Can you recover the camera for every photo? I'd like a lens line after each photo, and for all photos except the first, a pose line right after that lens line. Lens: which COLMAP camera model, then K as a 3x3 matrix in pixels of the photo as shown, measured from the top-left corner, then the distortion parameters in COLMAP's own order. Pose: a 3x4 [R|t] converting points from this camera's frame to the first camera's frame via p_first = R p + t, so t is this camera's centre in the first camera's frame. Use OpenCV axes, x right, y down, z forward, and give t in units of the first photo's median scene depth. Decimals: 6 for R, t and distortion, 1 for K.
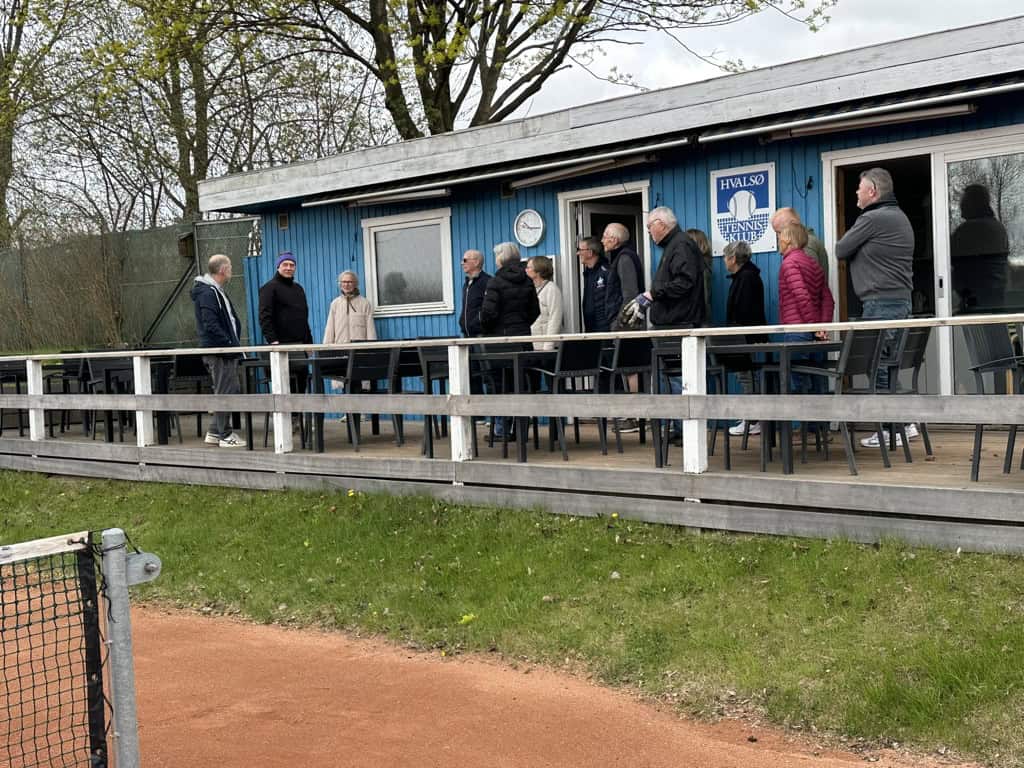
lens RADIAL K [[1220.3, 0, 512.0], [0, 1220.3, 384.0], [0, 0, 1]] dist [0.159759, -0.011509]
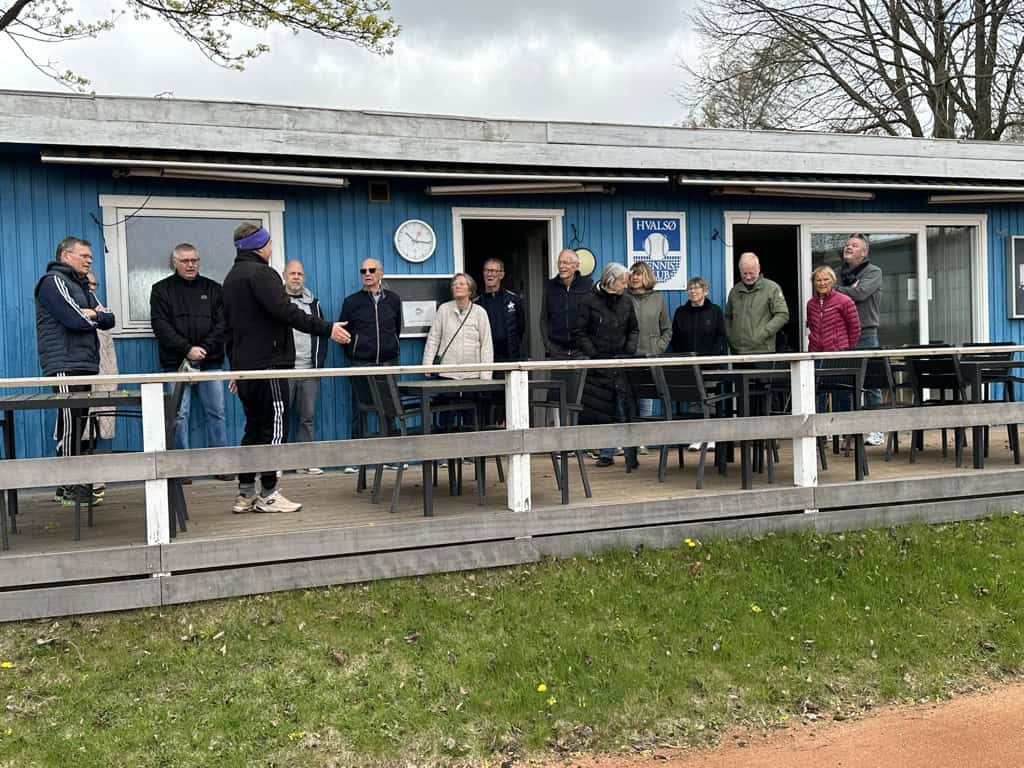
lens RADIAL K [[1102.6, 0, 530.3], [0, 1102.6, 349.4], [0, 0, 1]] dist [0.245844, -0.585686]
pose [[0.449920, 0.035992, 0.892343, -0.726031], [0.050277, 0.996582, -0.065546, 0.004554], [-0.891652, 0.074354, 0.446573, 0.658586]]
